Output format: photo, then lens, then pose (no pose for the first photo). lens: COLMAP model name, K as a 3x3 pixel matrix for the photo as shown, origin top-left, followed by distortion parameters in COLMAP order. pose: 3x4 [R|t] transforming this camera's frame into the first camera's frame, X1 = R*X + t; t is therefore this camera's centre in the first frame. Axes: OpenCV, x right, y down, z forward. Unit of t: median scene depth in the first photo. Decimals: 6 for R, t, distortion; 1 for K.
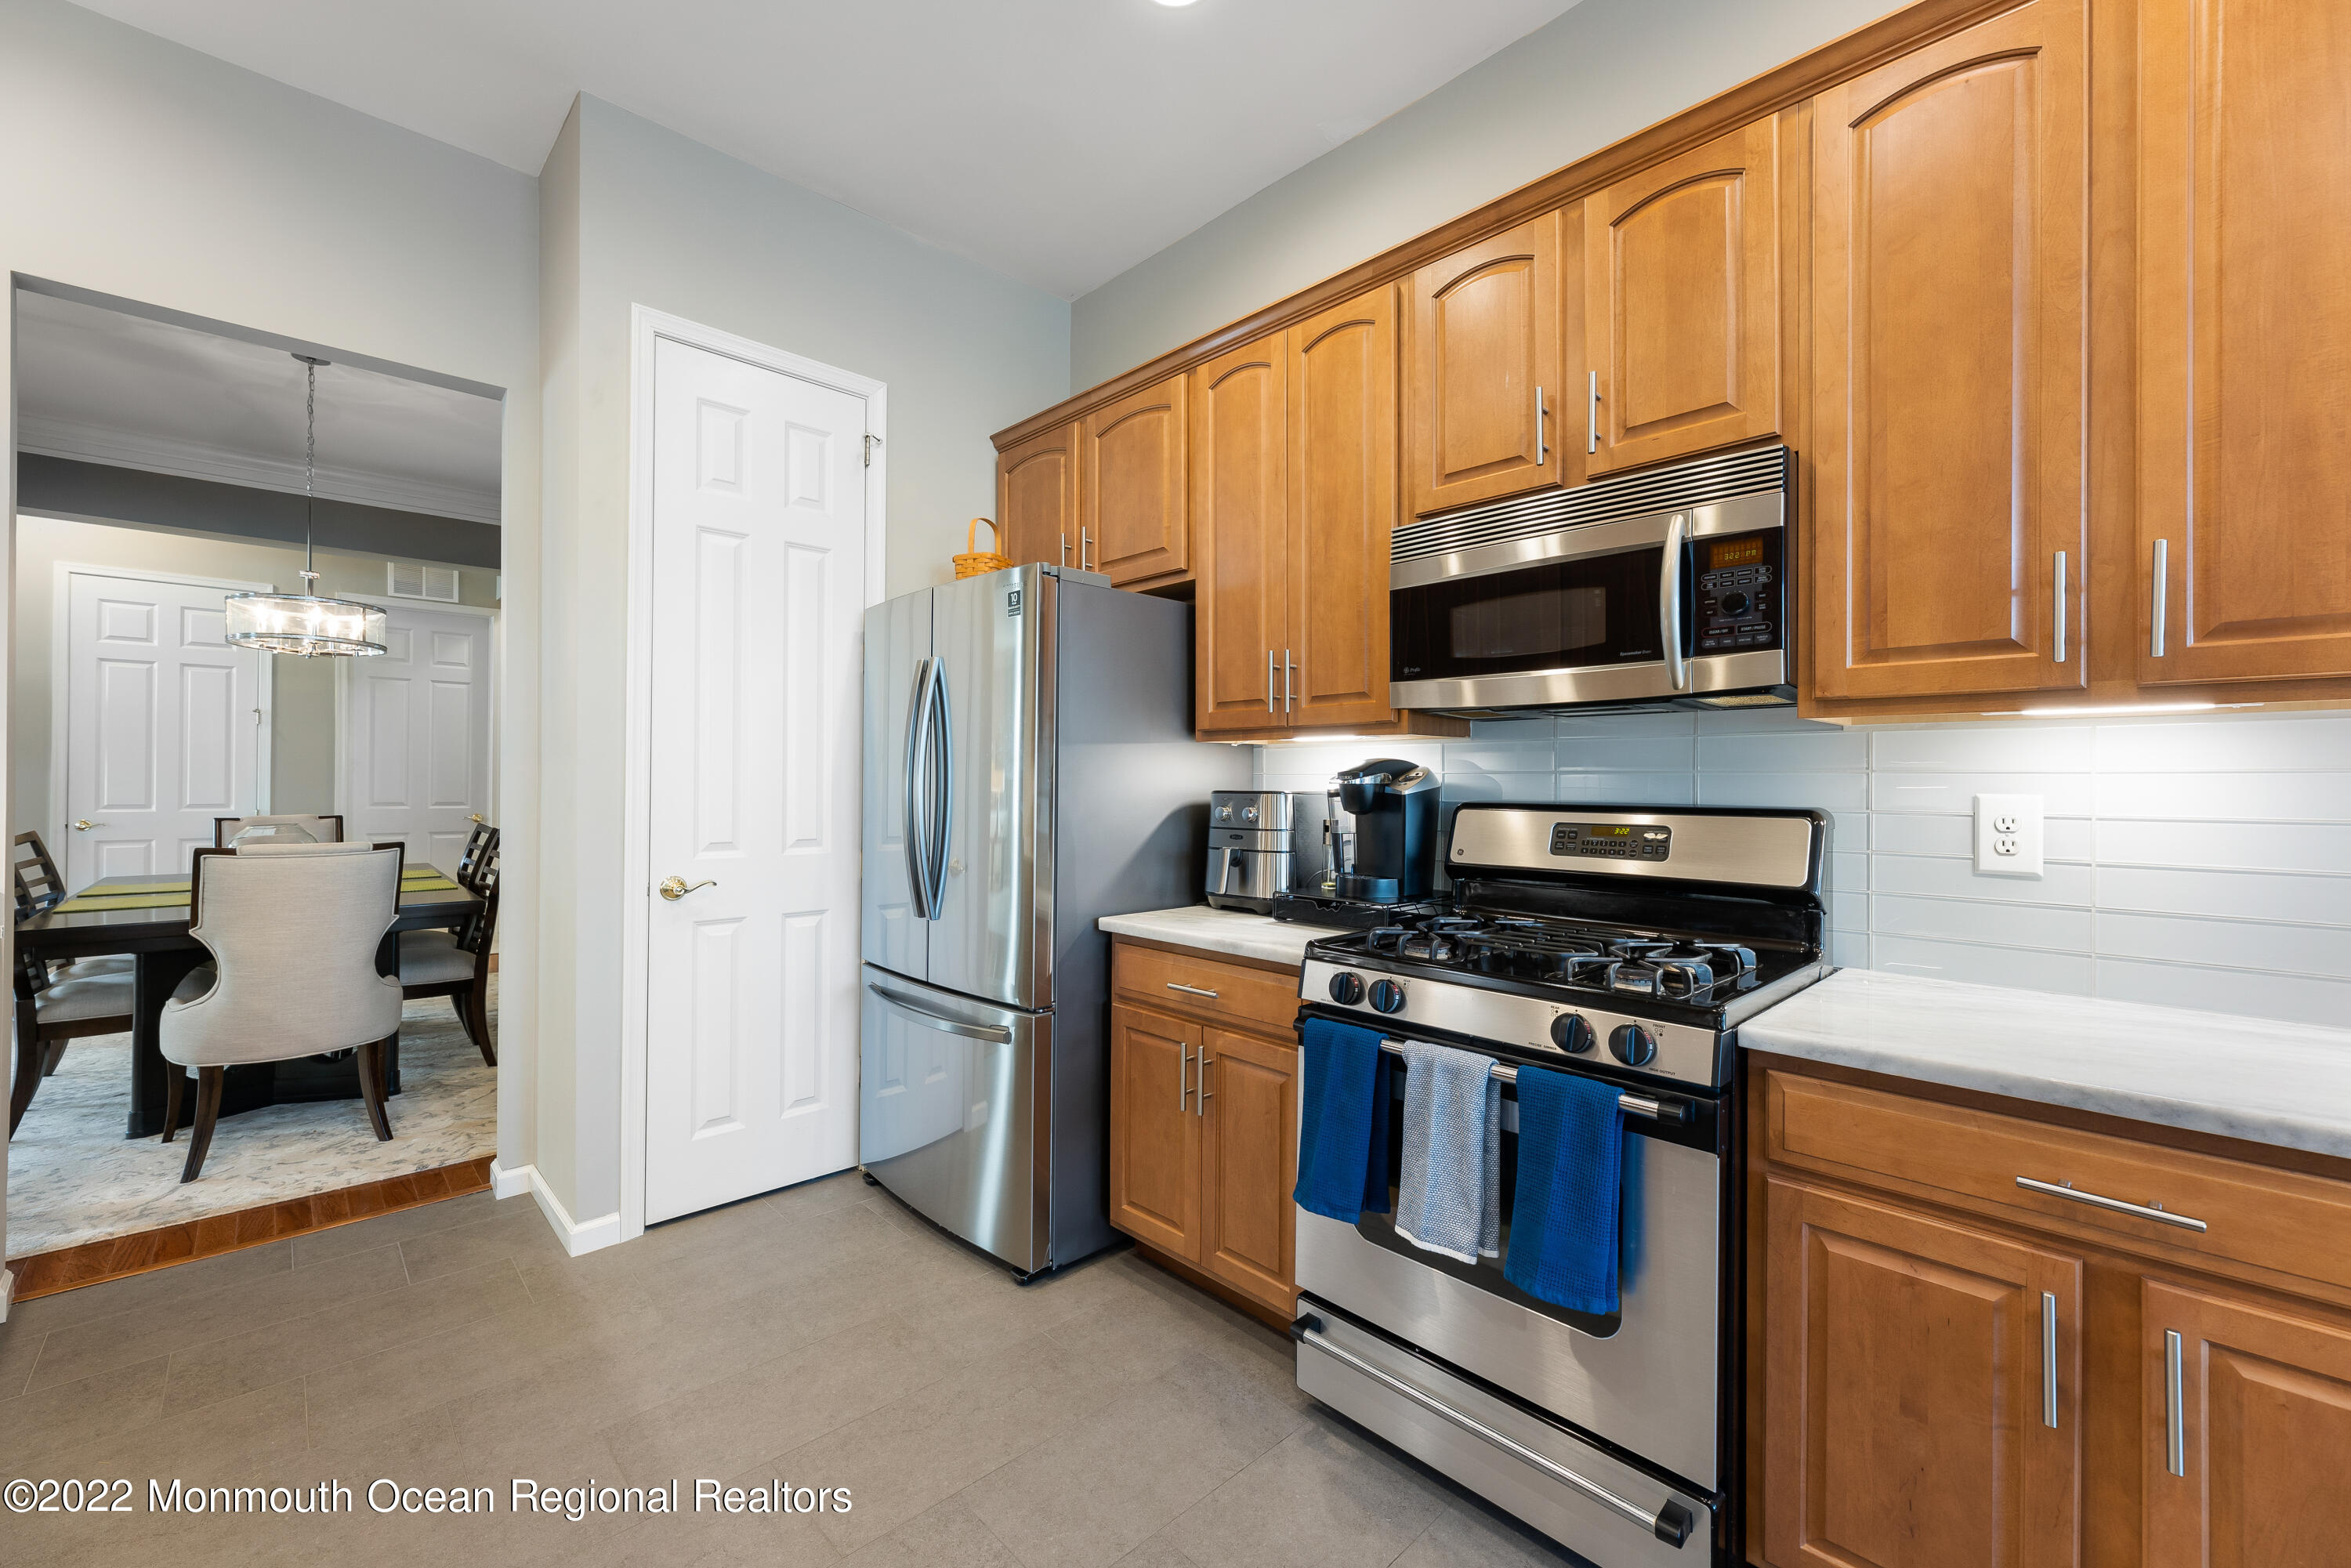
lens RADIAL K [[954.0, 0, 1133.6], [0, 954.0, 773.2], [0, 0, 1]] dist [0.001325, 0.000104]
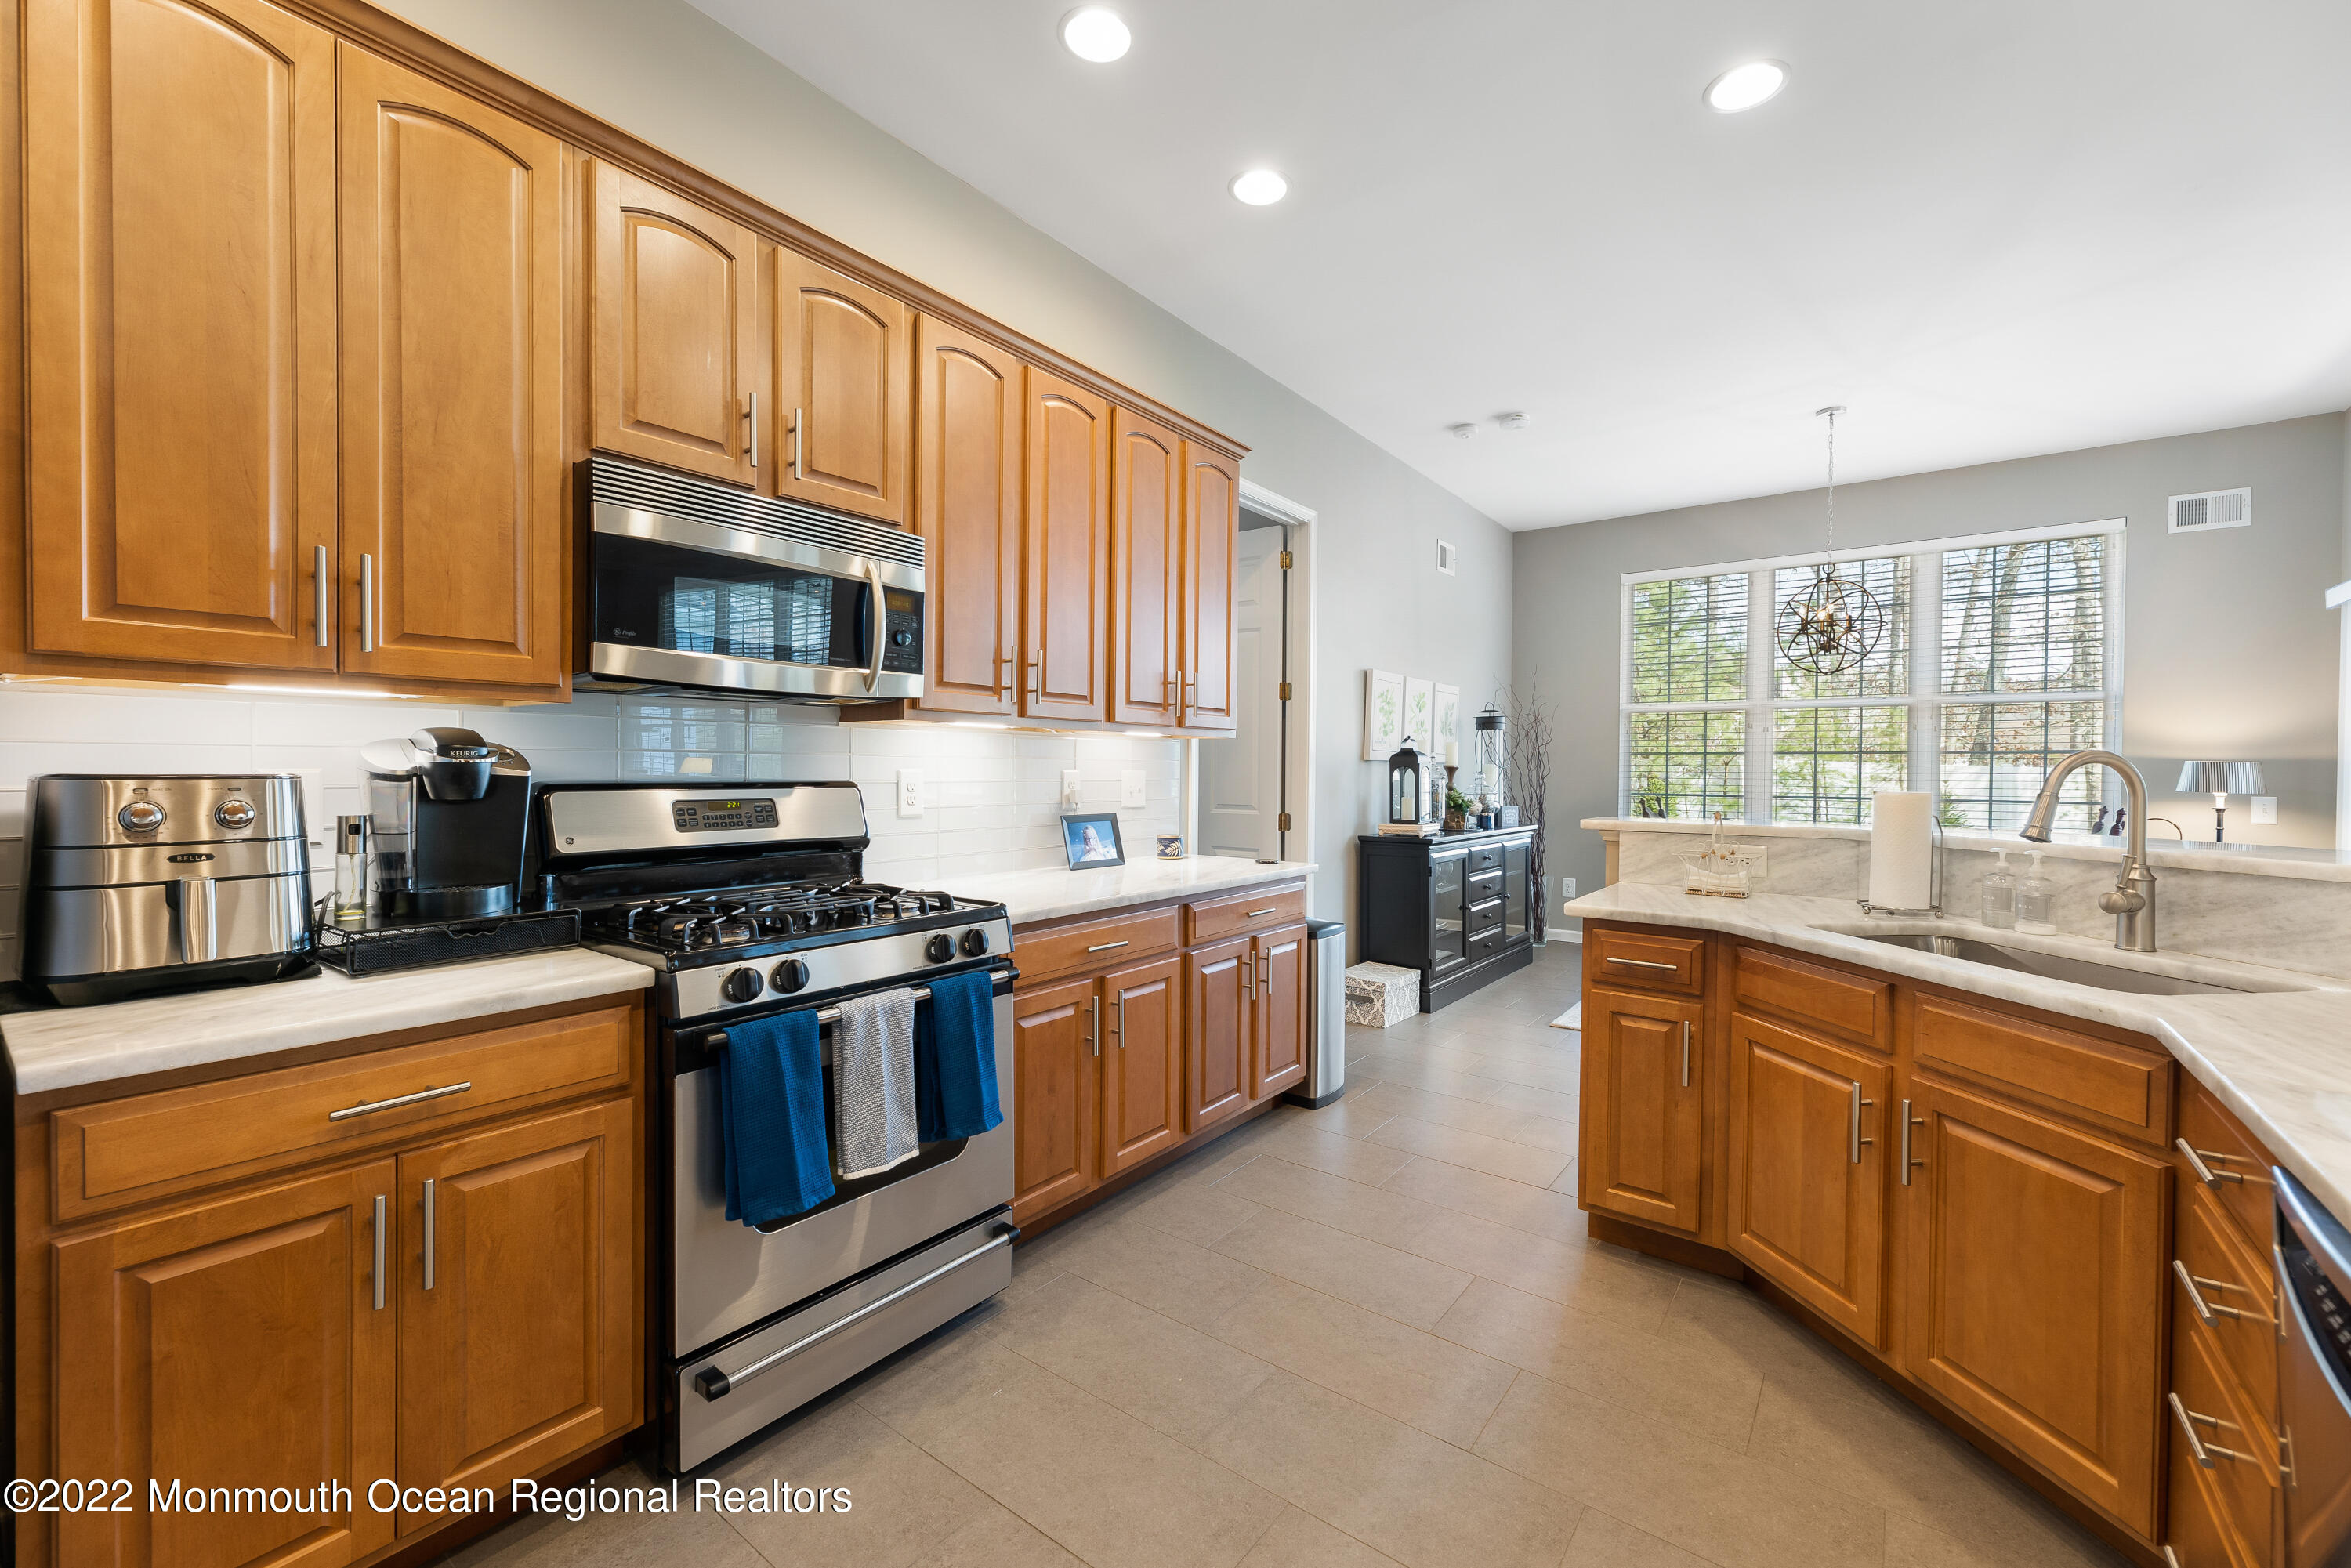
lens RADIAL K [[954.0, 0, 1181.9], [0, 954.0, 785.9], [0, 0, 1]] dist [0.001325, 0.000104]
pose [[-0.173941, -0.024275, 0.984457, -0.676317], [-0.013056, 0.999665, 0.022344, 0.005899], [-0.984669, -0.008966, -0.174200, 0.663768]]
